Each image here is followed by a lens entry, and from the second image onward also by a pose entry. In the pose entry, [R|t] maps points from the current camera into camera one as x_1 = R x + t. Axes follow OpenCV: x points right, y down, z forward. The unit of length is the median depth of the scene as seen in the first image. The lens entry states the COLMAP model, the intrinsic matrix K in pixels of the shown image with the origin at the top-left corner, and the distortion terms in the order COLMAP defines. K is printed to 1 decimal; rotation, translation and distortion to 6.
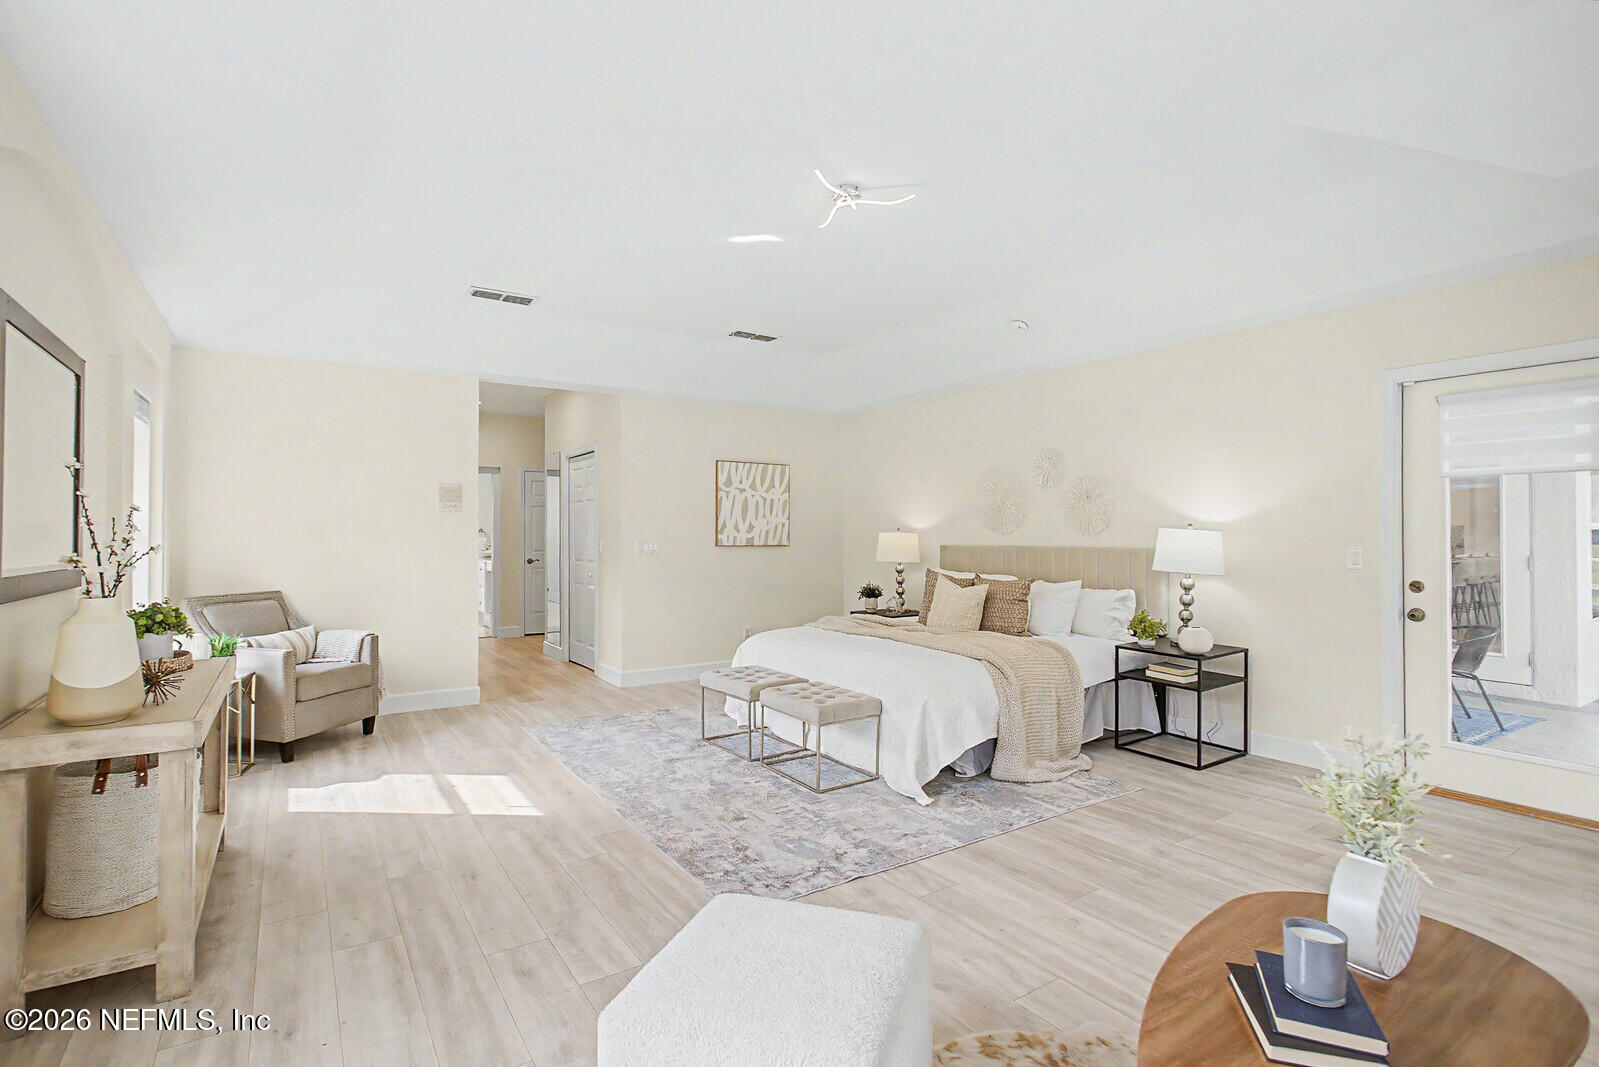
lens RADIAL K [[765.9, 0, 801.0], [0, 765.9, 531.3], [0, 0, 1]] dist [-0.013704, 0.002982]
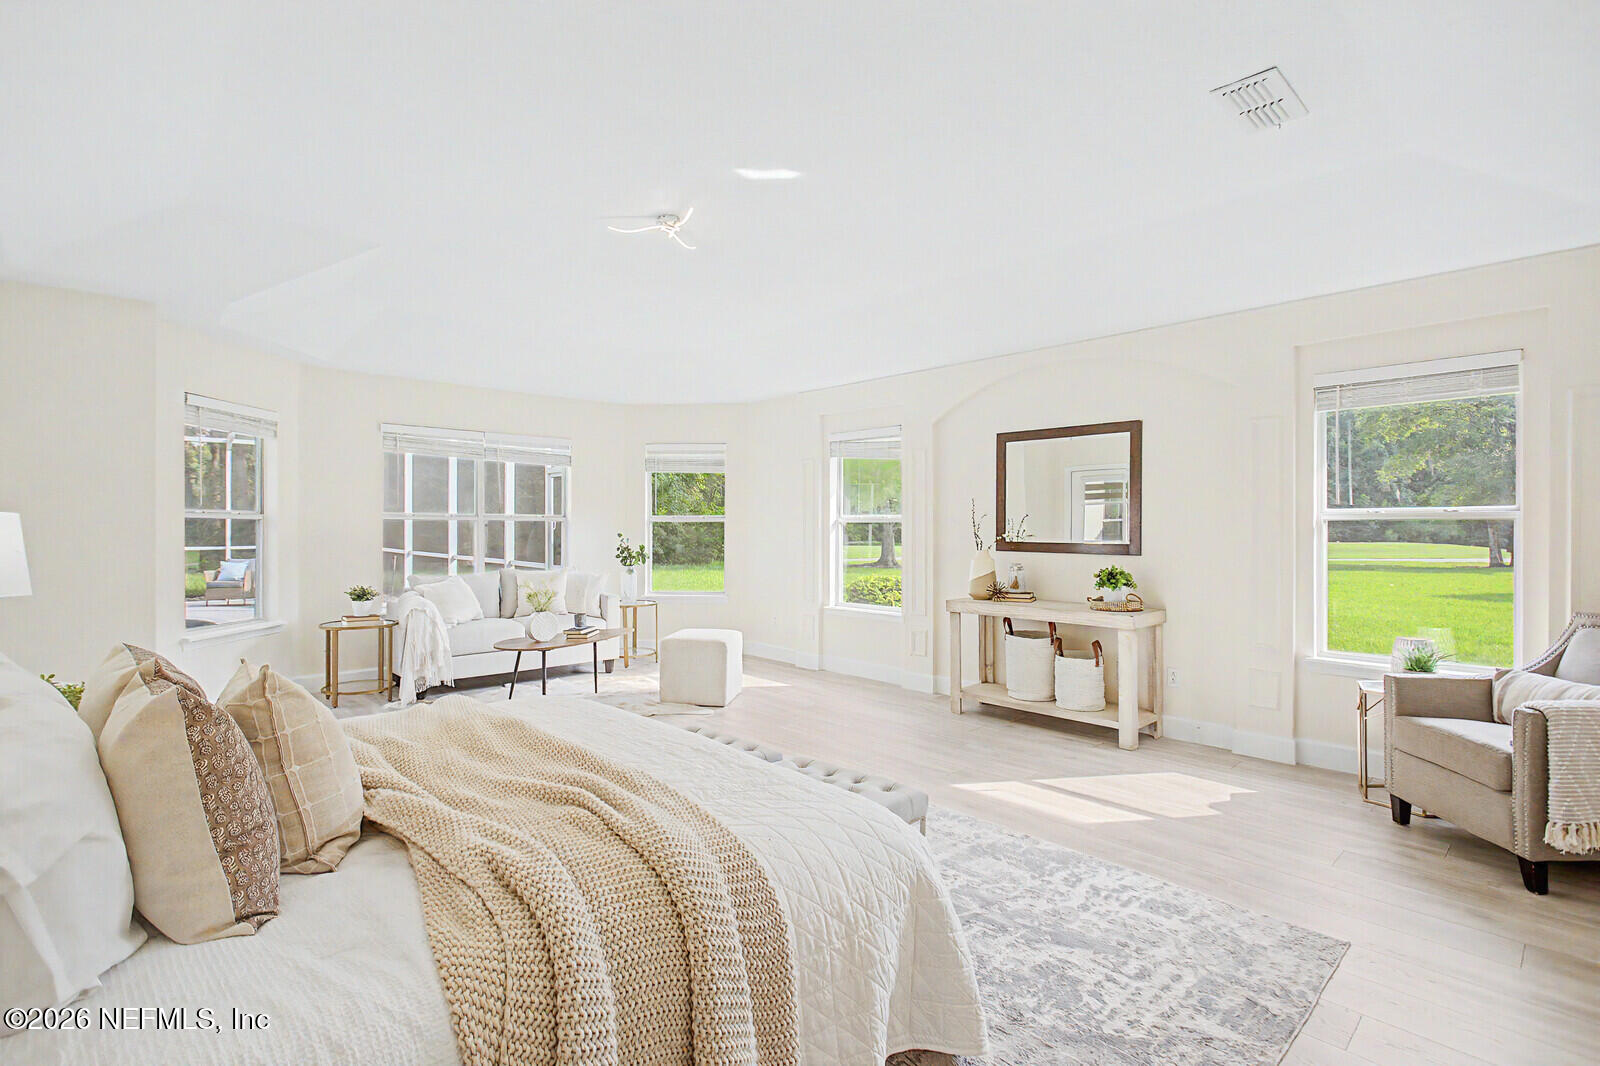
lens RADIAL K [[766.4, 0, 800.5], [0, 766.4, 525.8], [0, 0, 1]] dist [-0.013704, 0.002982]
pose [[-0.986253, -0.001213, -0.165241, 0.046144], [-0.000107, 0.999977, -0.006708, 0.015994], [0.165245, -0.006598, -0.986230, 1.954965]]
